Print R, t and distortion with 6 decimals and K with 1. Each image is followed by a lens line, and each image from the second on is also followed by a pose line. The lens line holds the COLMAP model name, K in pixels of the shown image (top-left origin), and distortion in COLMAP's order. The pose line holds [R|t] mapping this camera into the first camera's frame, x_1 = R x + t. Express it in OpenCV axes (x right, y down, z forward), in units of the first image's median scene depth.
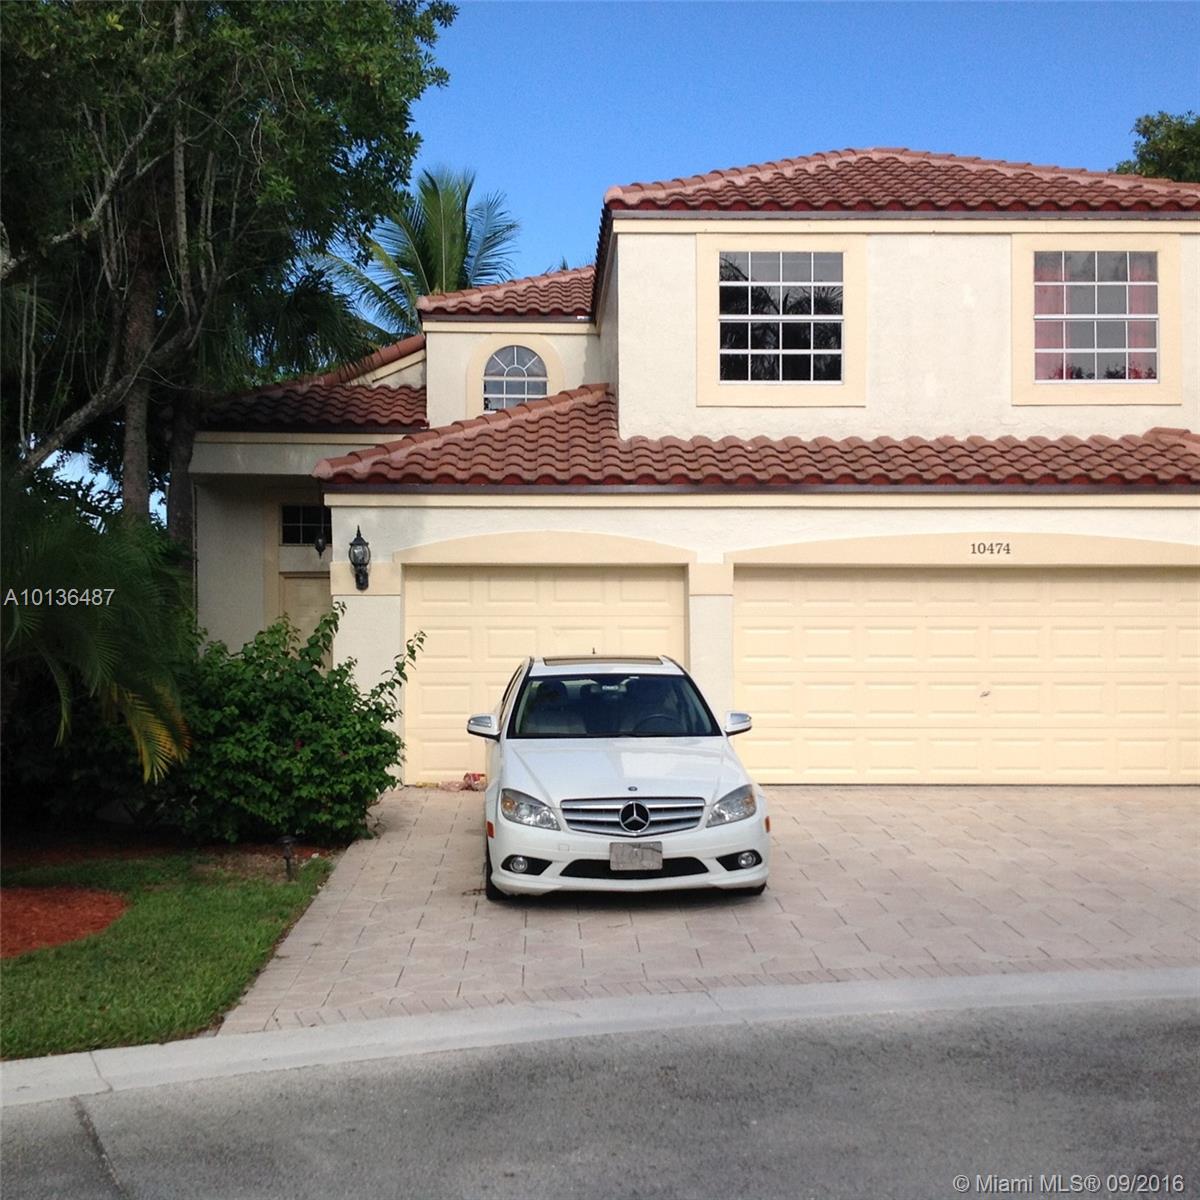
lens RADIAL K [[1544.7, 0, 578.4], [0, 1544.7, 603.9], [0, 0, 1]] dist [0.218096, -0.765756]
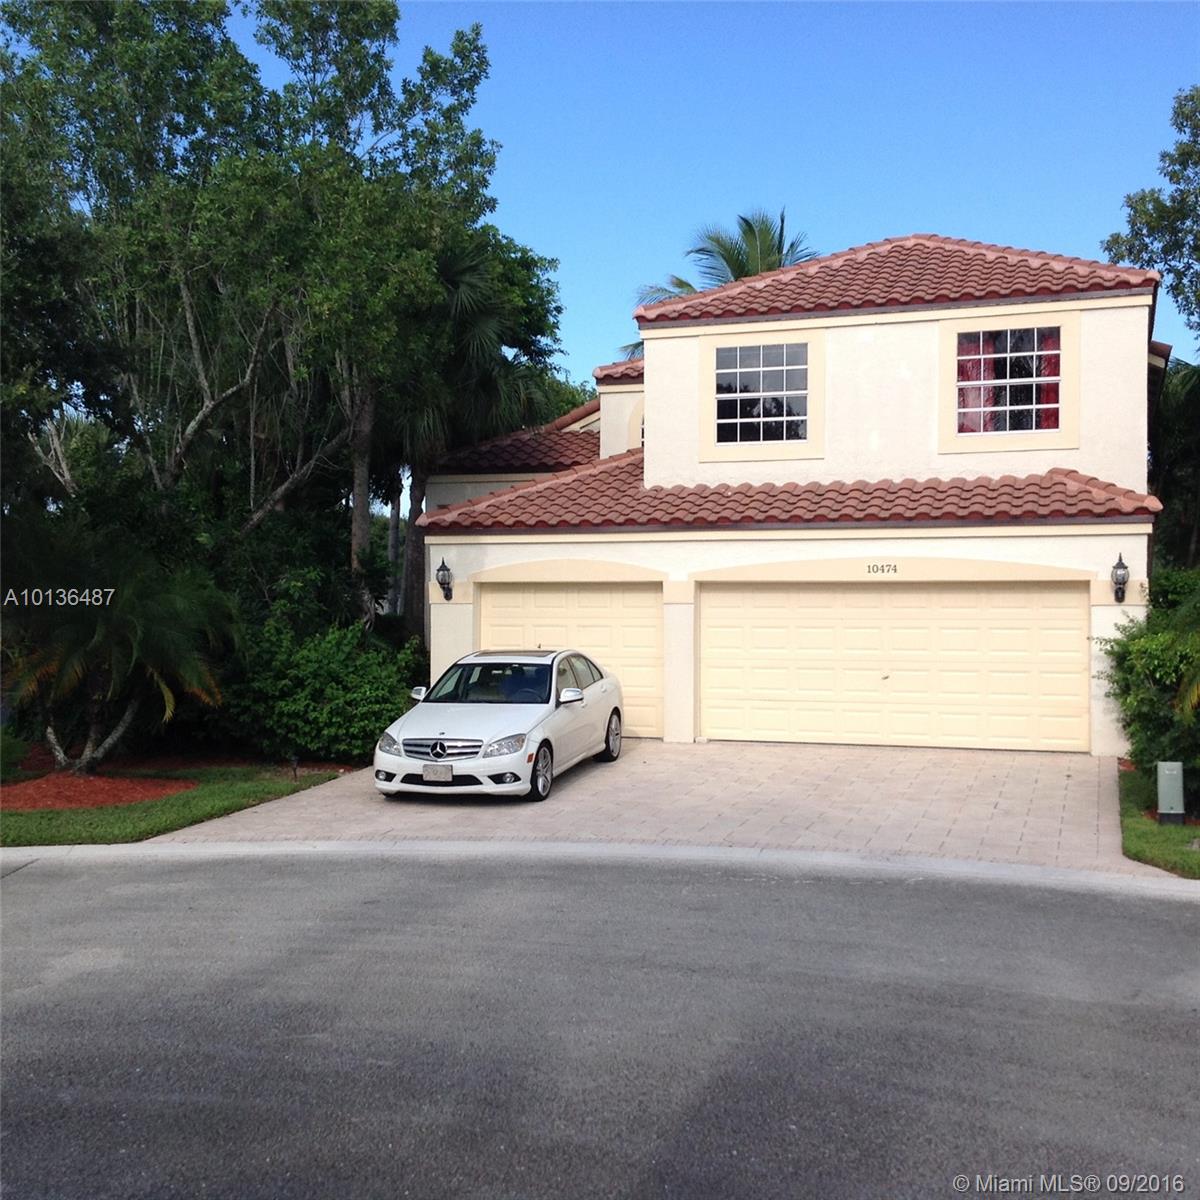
lens RADIAL K [[1544.7, 0, 578.4], [0, 1544.7, 603.9], [0, 0, 1]] dist [0.218096, -0.765756]
pose [[0.935201, 0.001383, -0.354114, 0.481847], [0.007604, 0.999683, 0.023987, -0.038636], [0.354035, -0.025126, 0.934895, -0.328062]]
